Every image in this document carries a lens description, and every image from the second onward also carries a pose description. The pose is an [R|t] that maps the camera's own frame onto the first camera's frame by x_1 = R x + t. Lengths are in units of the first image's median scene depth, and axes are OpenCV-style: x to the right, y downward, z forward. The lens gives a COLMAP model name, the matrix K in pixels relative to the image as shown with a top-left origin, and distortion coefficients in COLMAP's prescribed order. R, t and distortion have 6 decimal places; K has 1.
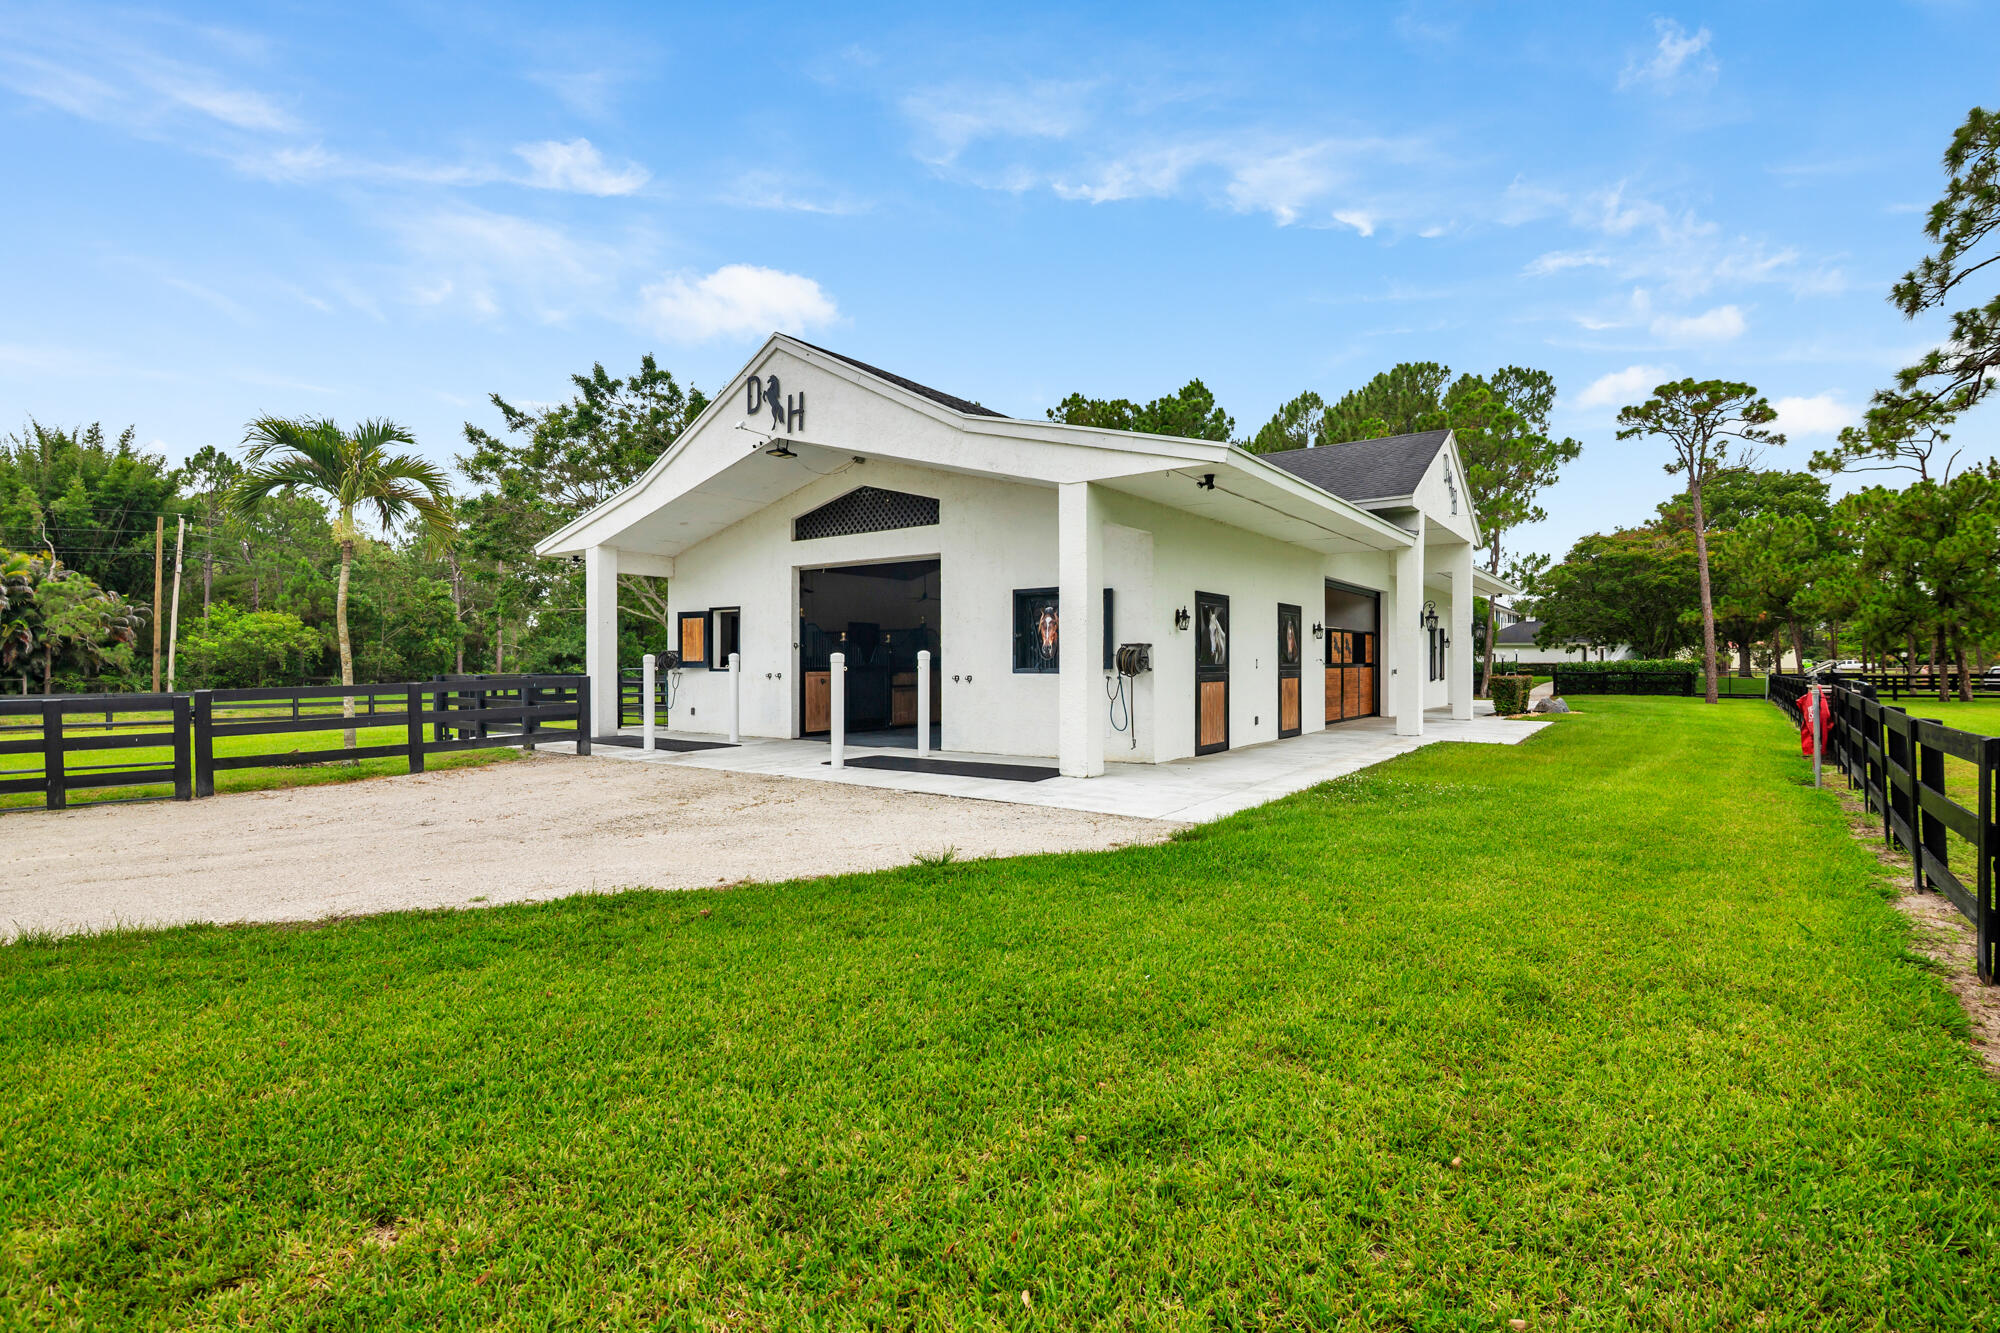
lens RADIAL K [[912.7, 0, 1011.2], [0, 912.7, 657.7], [0, 0, 1]] dist [-0.010042, 0.002881]
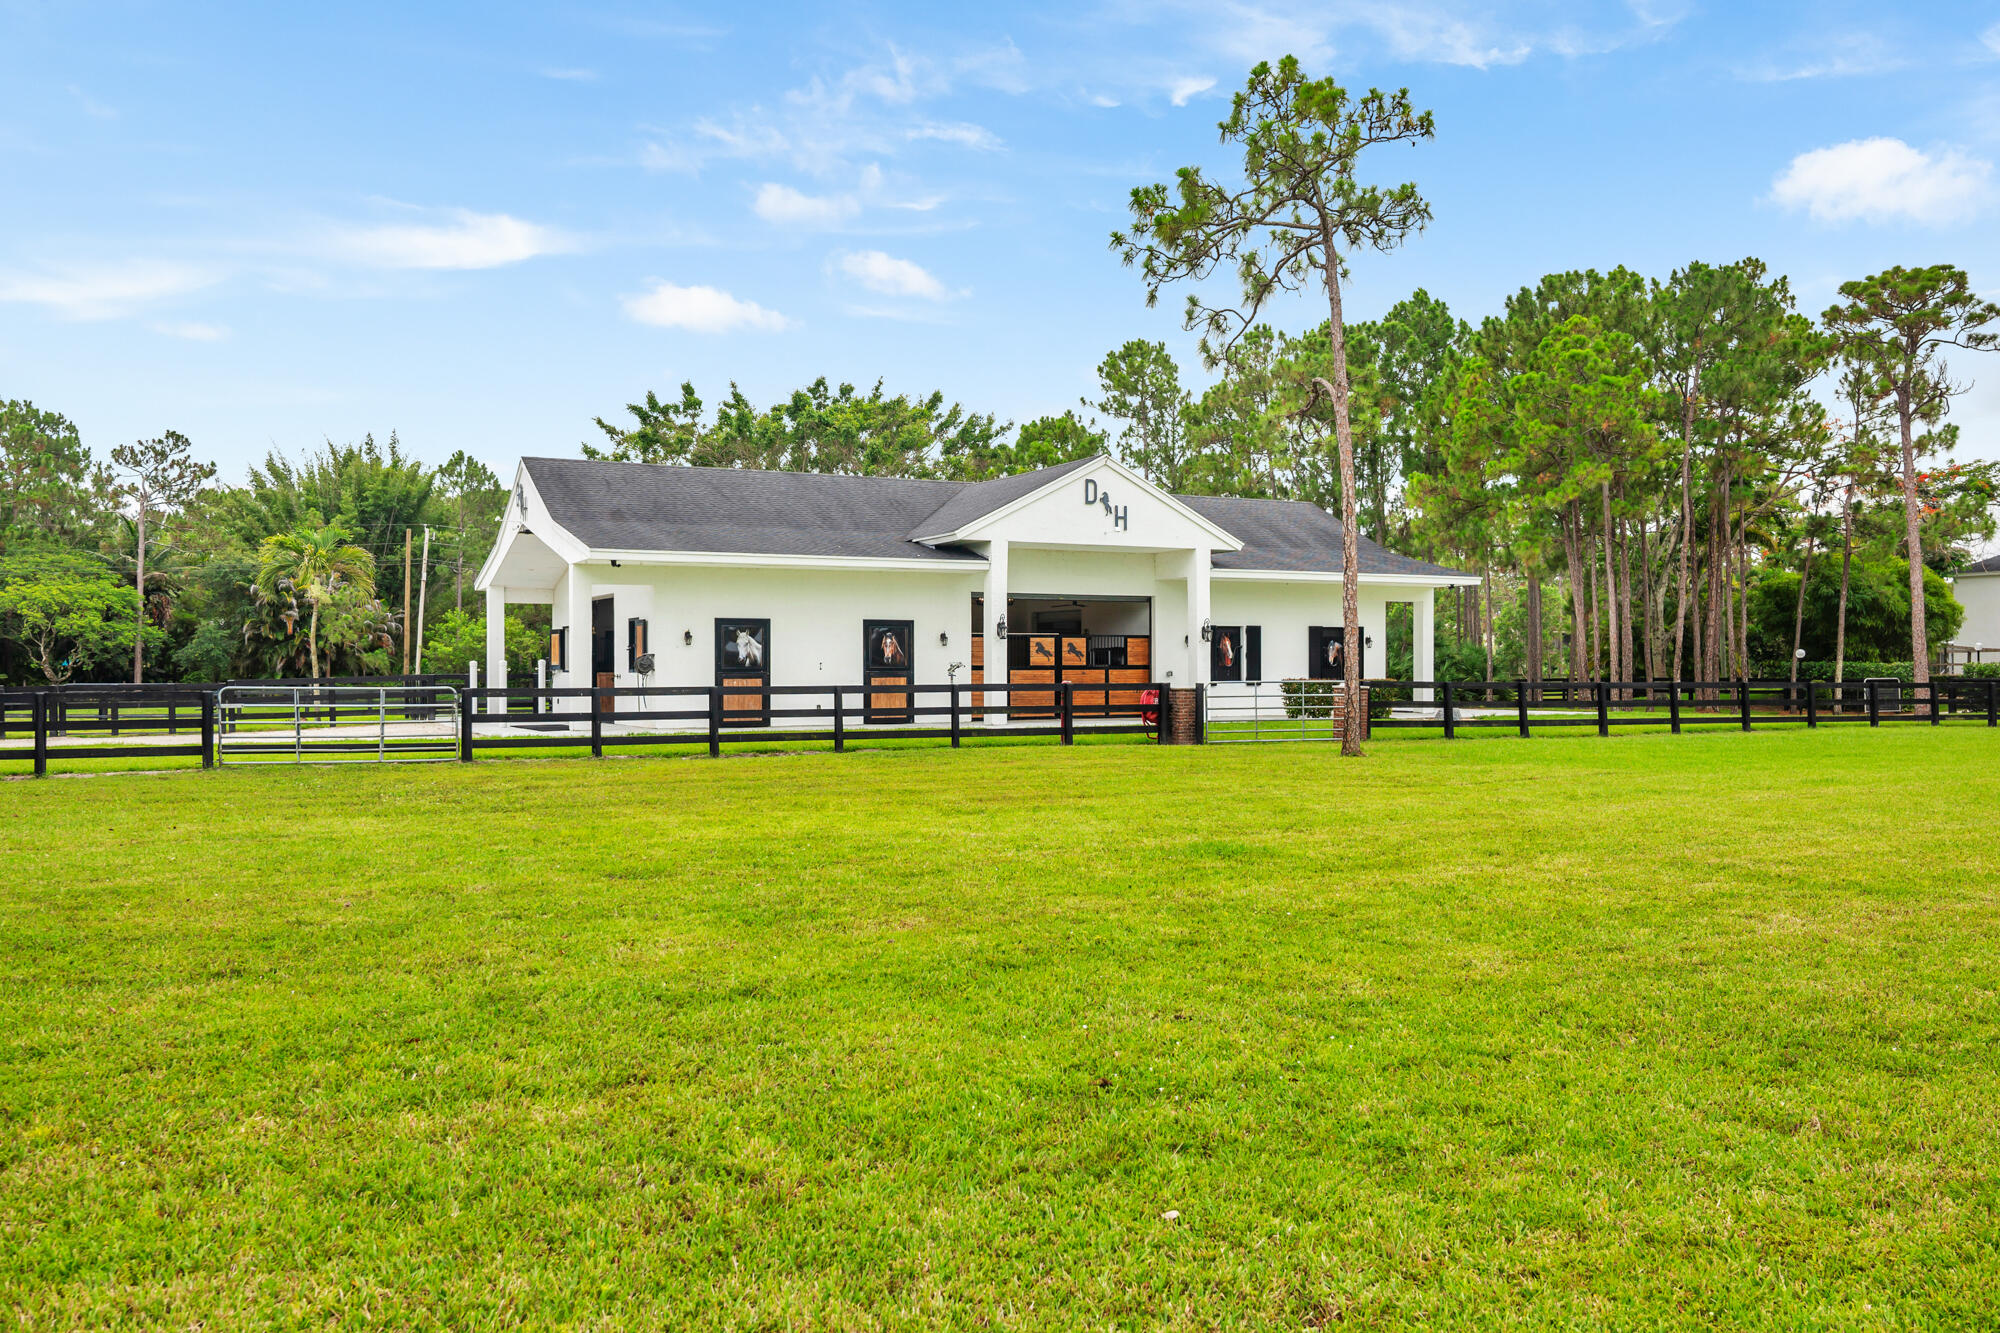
lens RADIAL K [[1499.2, 0, 1005.5], [0, 1499.2, 672.4], [0, 0, 1]] dist [0.011443, 0.005248]
pose [[0.900217, 0.000339, -0.435441, 0.477437], [0.004210, 0.999946, 0.009483, -0.001505], [0.435421, -0.010370, 0.900167, -0.292423]]
